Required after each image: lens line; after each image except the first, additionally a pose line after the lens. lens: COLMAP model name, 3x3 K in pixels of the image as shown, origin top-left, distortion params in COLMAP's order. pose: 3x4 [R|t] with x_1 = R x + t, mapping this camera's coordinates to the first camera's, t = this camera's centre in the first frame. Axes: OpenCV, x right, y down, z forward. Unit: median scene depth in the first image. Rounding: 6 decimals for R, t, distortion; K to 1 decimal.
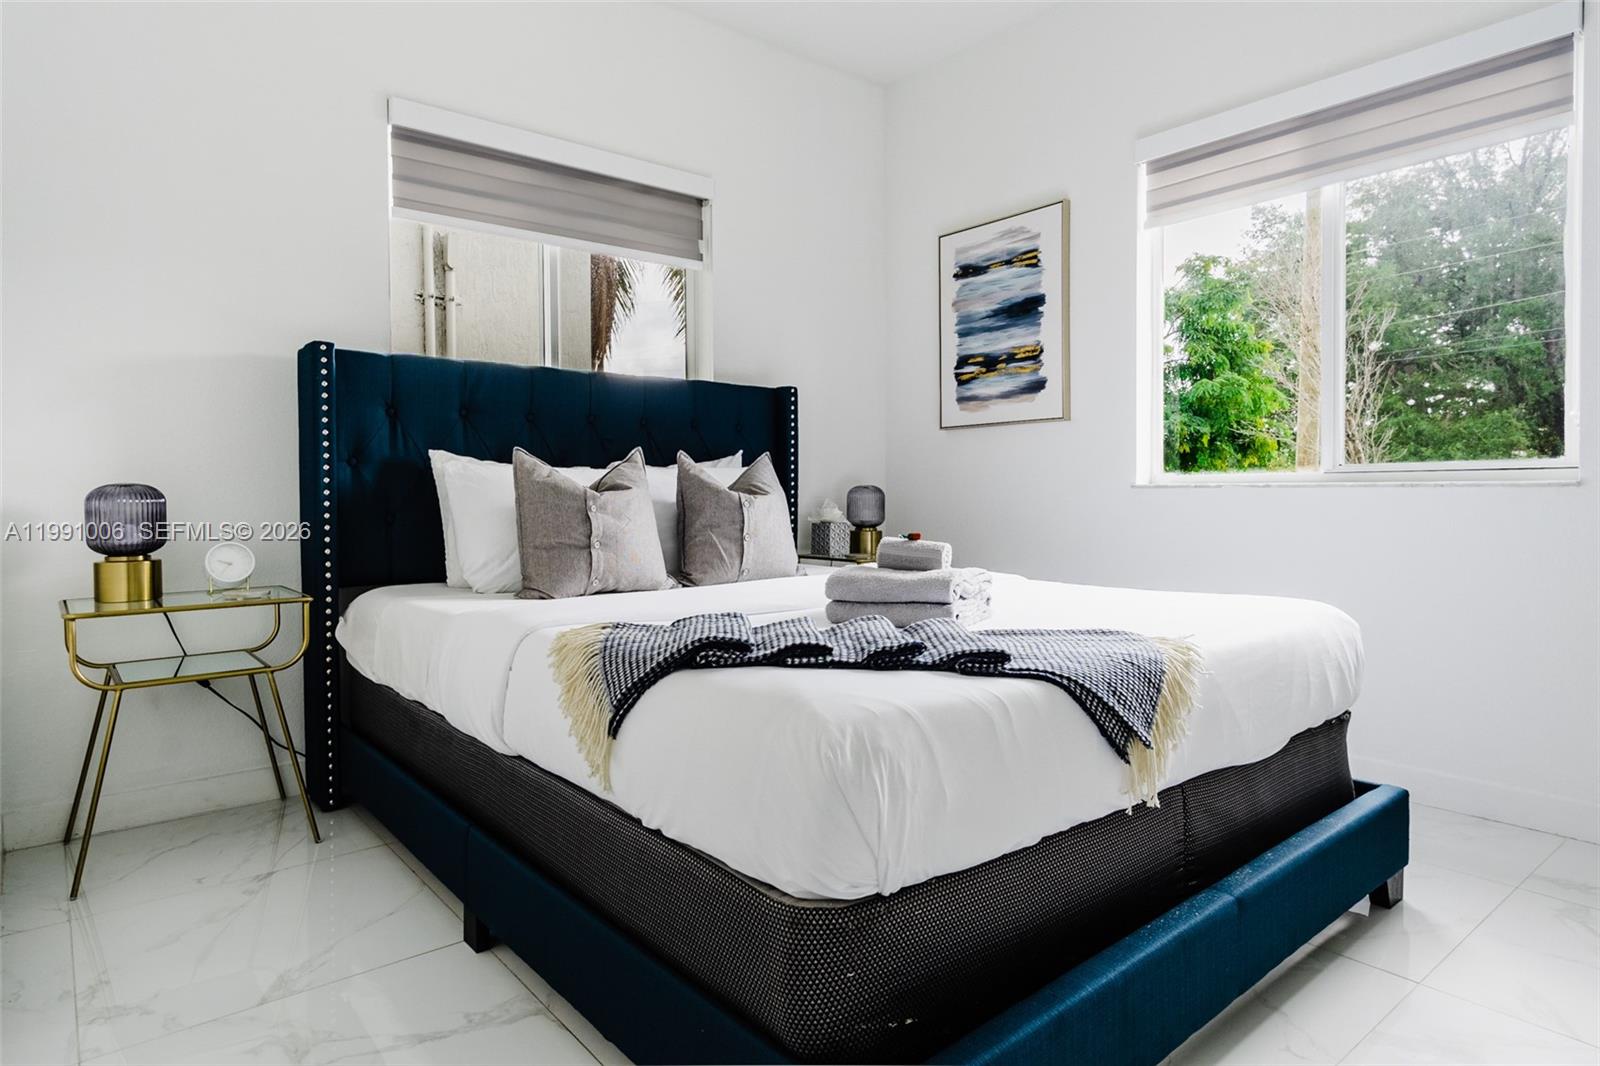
lens RADIAL K [[896.7, 0, 763.4], [0, 896.7, 506.1], [0, 0, 1]] dist [0.002386, 0.000233]
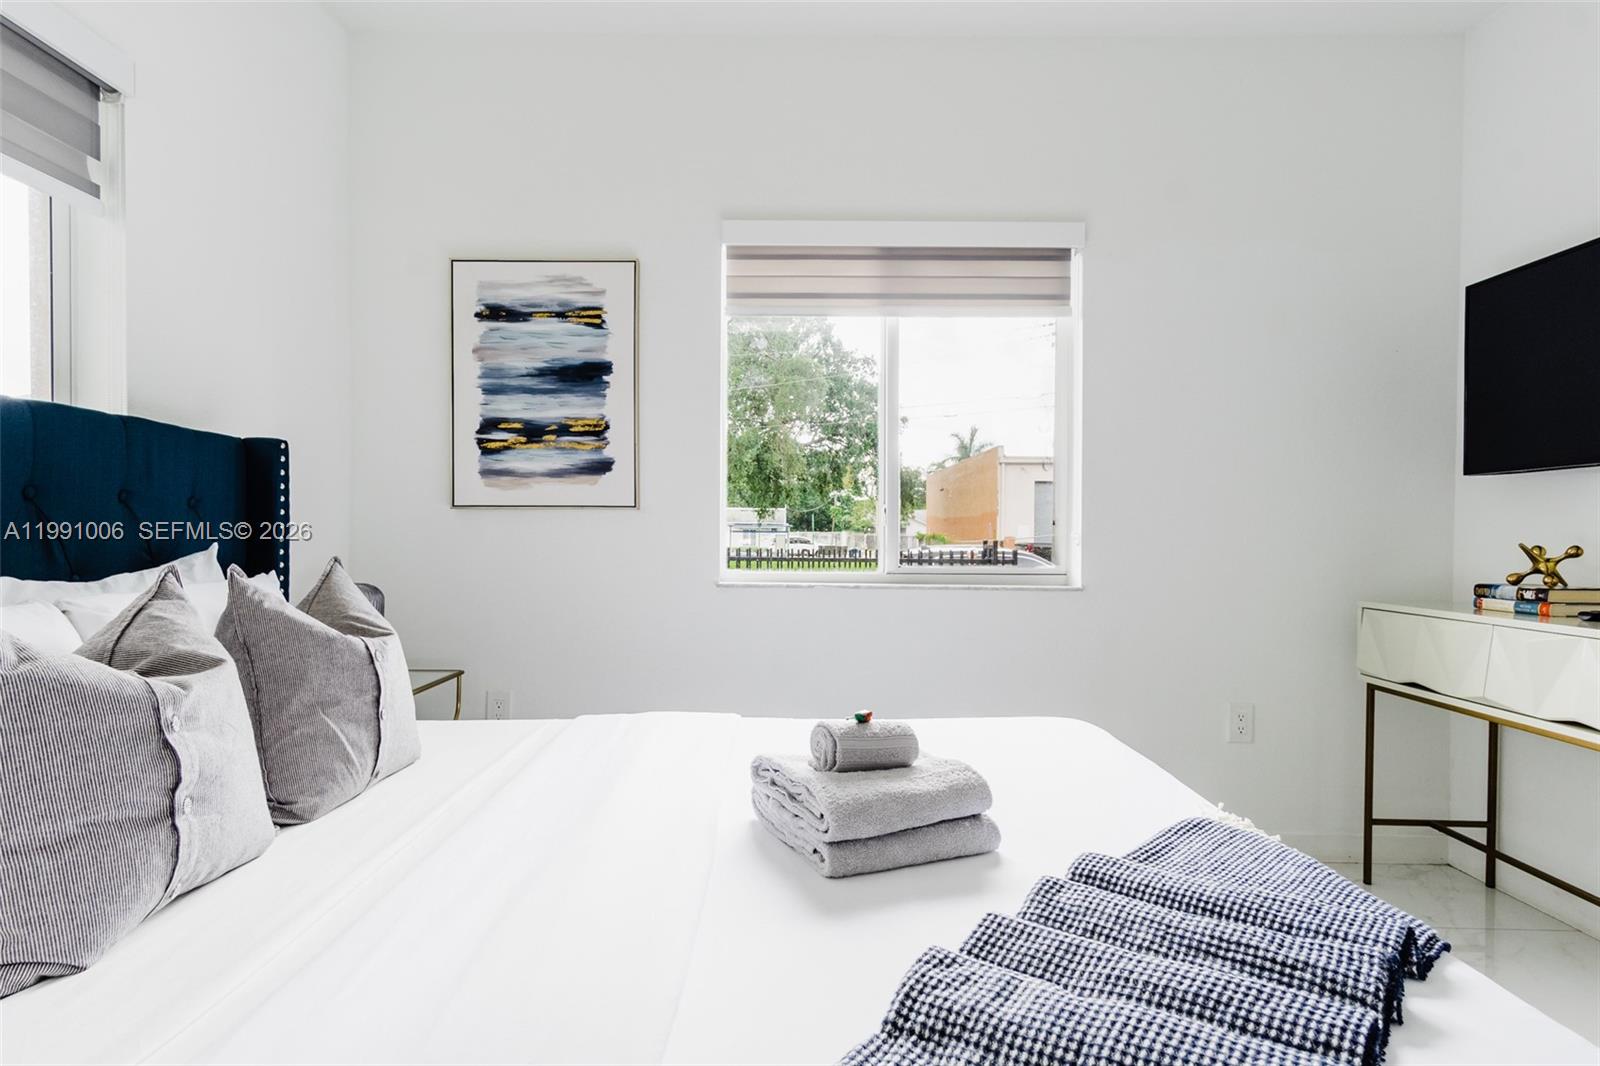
lens RADIAL K [[861.0, 0, 787.6], [0, 861.0, 543.6], [0, 0, 1]] dist [0.003608, 0.000354]
pose [[0.624360, -0.000175, 0.781137, -0.225660], [0.005676, 0.999975, -0.004313, -0.055389], [-0.781116, 0.007126, 0.624345, 0.342737]]
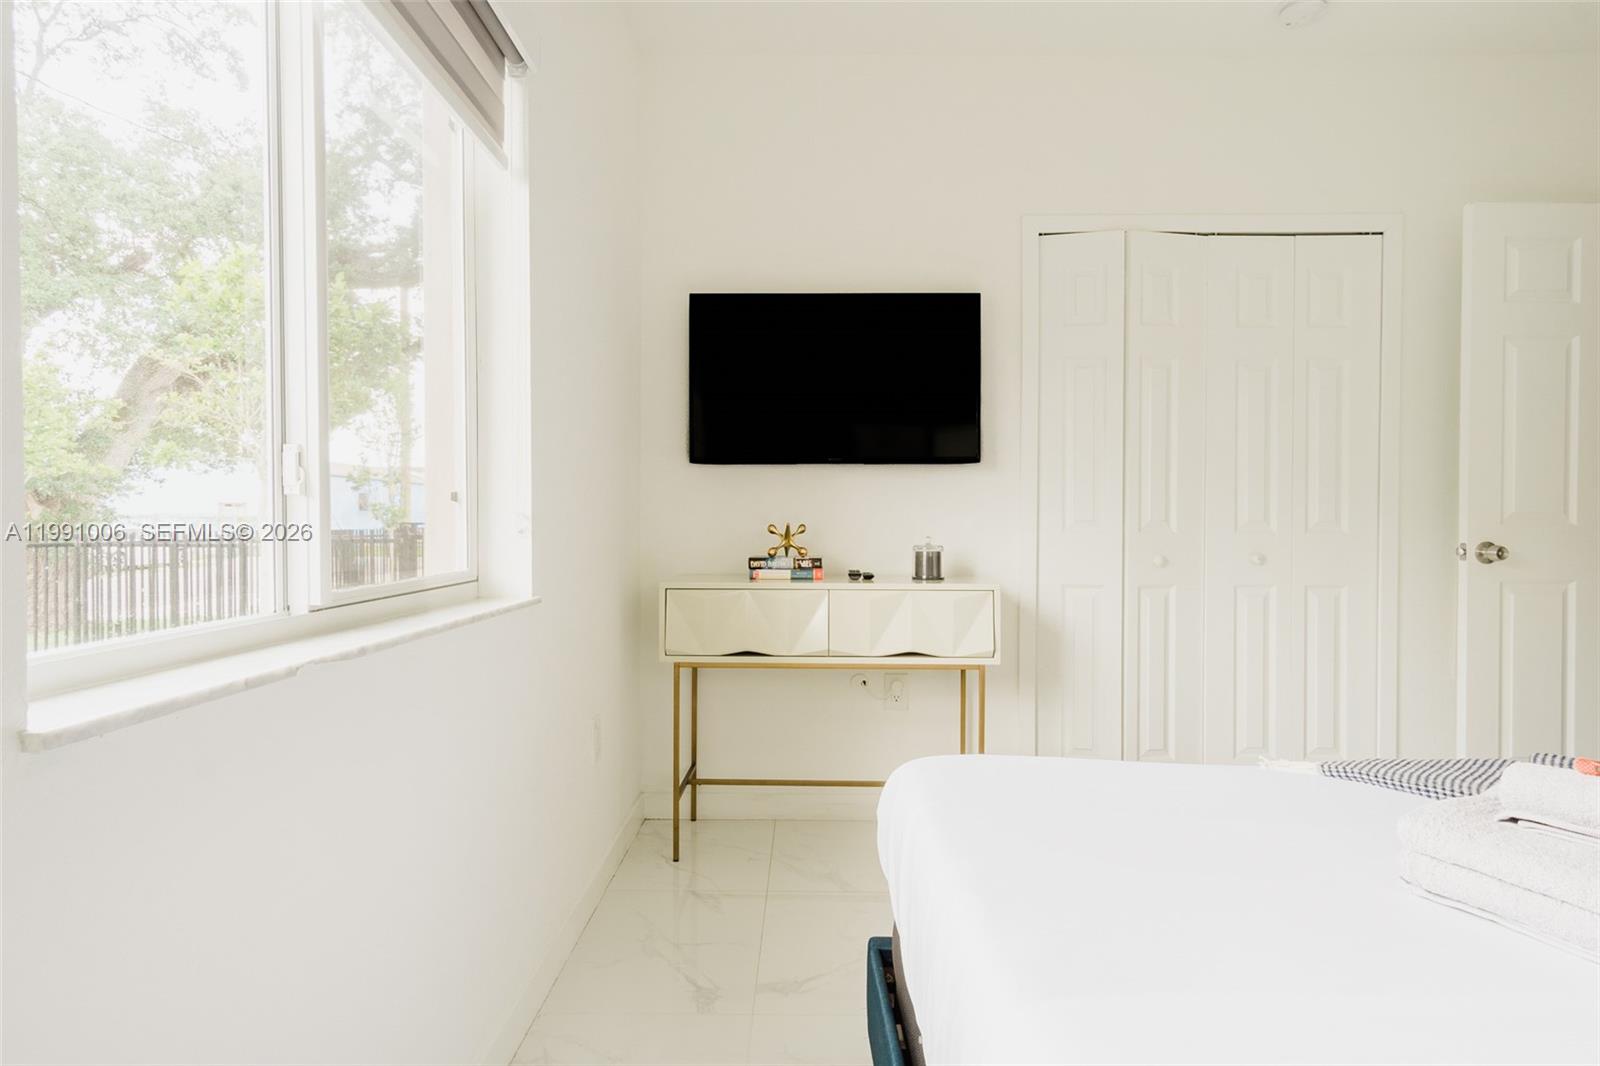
lens RADIAL K [[861.0, 0, 787.6], [0, 861.0, 543.6], [0, 0, 1]] dist [0.003608, 0.000354]
pose [[-0.767275, -0.009005, 0.641255, 0.119537], [0.019159, 0.999133, 0.036956, -0.065693], [-0.641032, 0.040641, -0.766437, 0.937524]]
